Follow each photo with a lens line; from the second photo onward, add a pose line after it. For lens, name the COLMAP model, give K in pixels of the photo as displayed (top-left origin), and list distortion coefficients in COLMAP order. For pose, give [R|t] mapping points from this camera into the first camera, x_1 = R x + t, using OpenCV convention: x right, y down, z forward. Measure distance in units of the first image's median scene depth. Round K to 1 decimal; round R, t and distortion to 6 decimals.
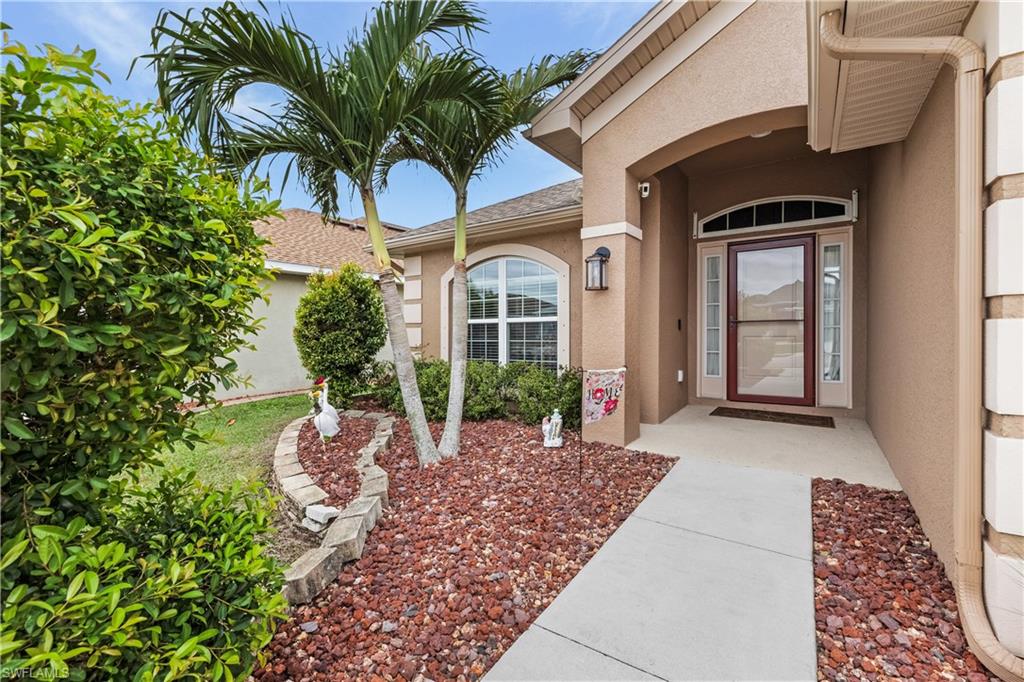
lens RADIAL K [[438.2, 0, 512.0], [0, 438.2, 341.0], [0, 0, 1]] dist [0.001159, 0.000183]
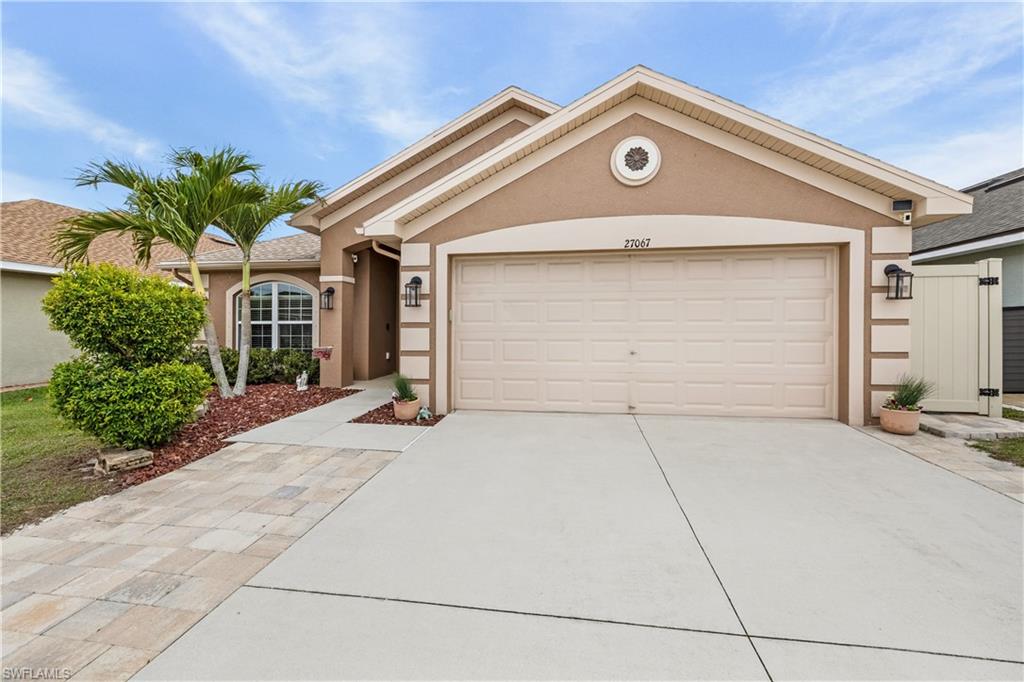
lens RADIAL K [[436.6, 0, 510.5], [0, 436.6, 330.7], [0, 0, 1]] dist [0.000626, 0.000401]
pose [[0.898621, 0.007558, 0.438660, 0.057540], [0.002268, 0.999758, -0.021870, 0.020032], [-0.438719, 0.020648, 0.898387, -0.872629]]
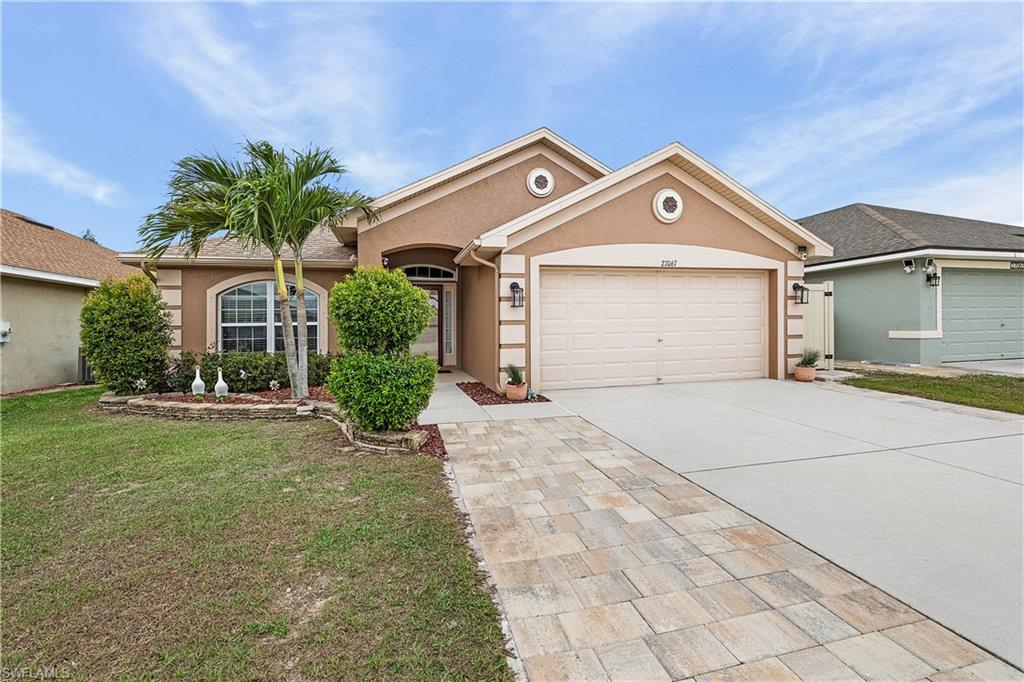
lens RADIAL K [[436.6, 0, 510.5], [0, 436.6, 330.7], [0, 0, 1]] dist [0.000626, 0.000401]
pose [[0.653712, -0.003865, 0.756733, -0.703548], [0.030669, 0.999301, -0.021390, 0.034732], [-0.756121, 0.037191, 0.653374, -0.632253]]
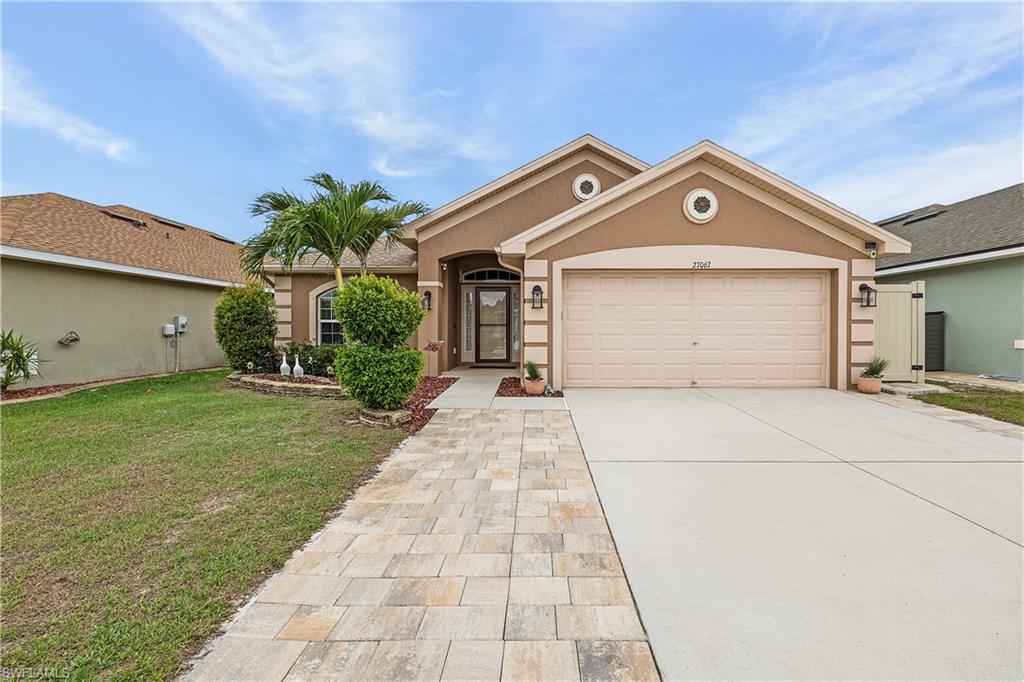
lens RADIAL K [[442.1, 0, 534.9], [0, 442.1, 334.0], [0, 0, 1]] dist [0.002264, 0.000428]
pose [[0.821539, 0.007401, 0.570104, -0.517611], [0.004454, 0.999802, -0.019398, 0.047124], [-0.570135, 0.018475, 0.821343, -0.967391]]
